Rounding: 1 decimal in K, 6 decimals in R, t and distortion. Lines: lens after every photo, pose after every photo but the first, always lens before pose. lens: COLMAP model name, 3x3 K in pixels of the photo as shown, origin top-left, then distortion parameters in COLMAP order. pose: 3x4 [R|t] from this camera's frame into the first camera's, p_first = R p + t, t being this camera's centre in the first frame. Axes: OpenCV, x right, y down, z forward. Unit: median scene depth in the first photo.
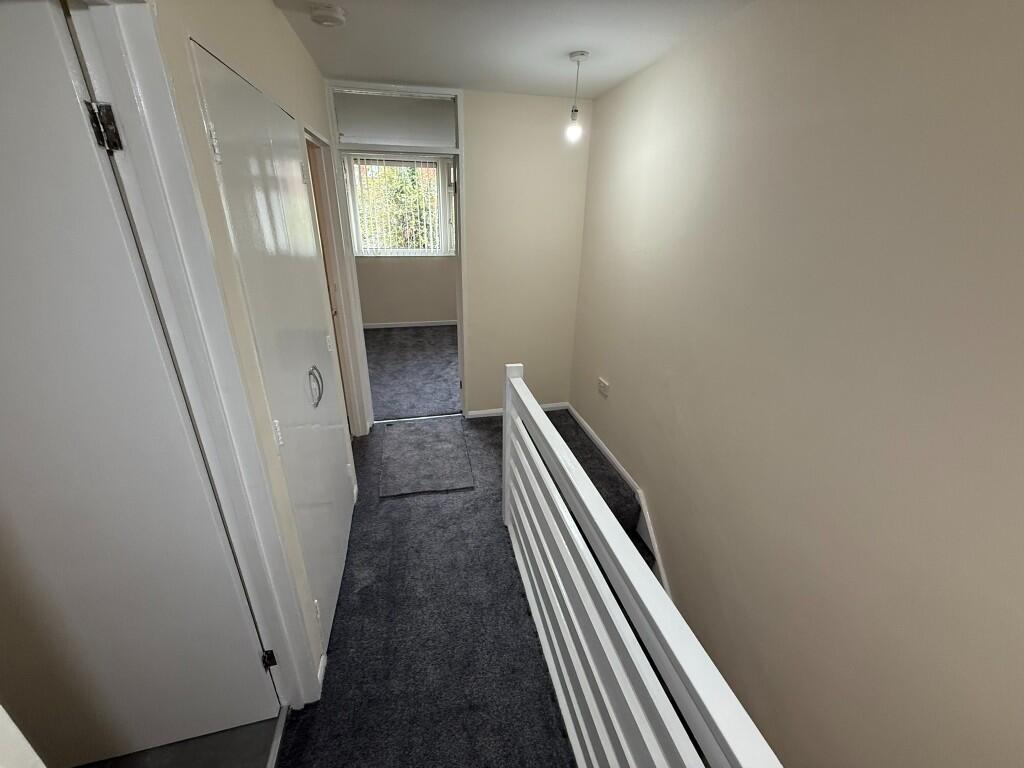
lens RADIAL K [[408.1, 0, 508.5], [0, 408.1, 385.6], [0, 0, 1]] dist [0.000641, 0.000240]
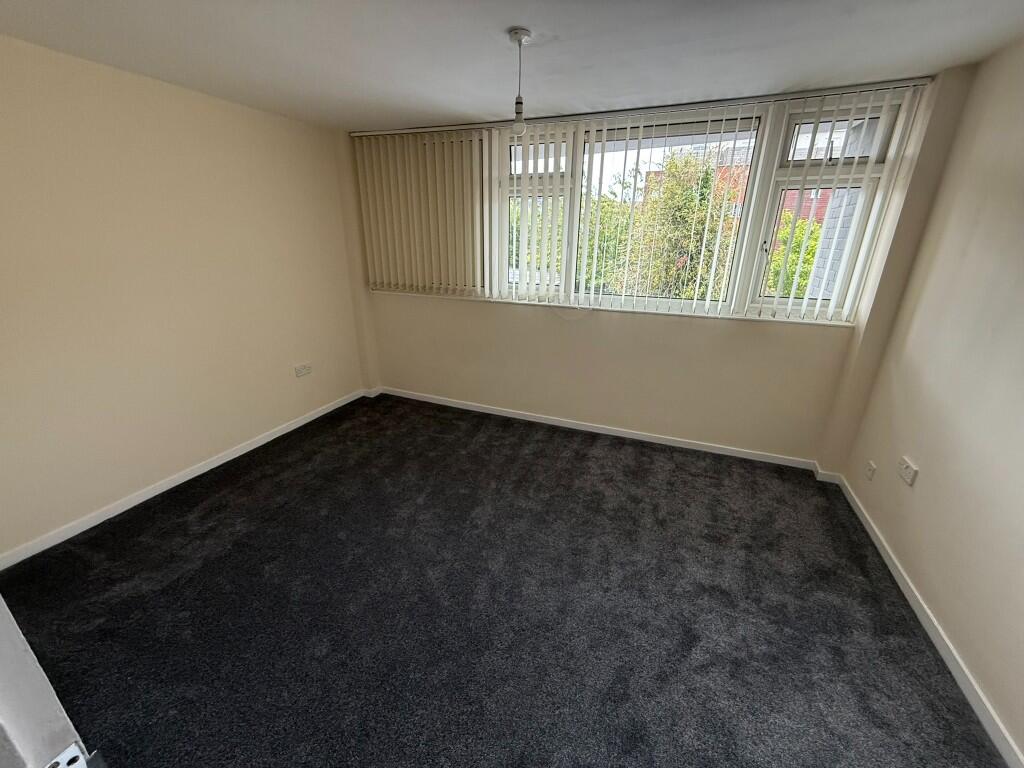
lens RADIAL K [[408.1, 0, 508.5], [0, 408.1, 385.6], [0, 0, 1]] dist [0.000641, 0.000240]
pose [[0.813494, 0.189566, -0.549811, -0.103673], [-0.219299, 0.975585, 0.011893, -0.208543], [0.538642, 0.110898, 0.835204, 0.522059]]
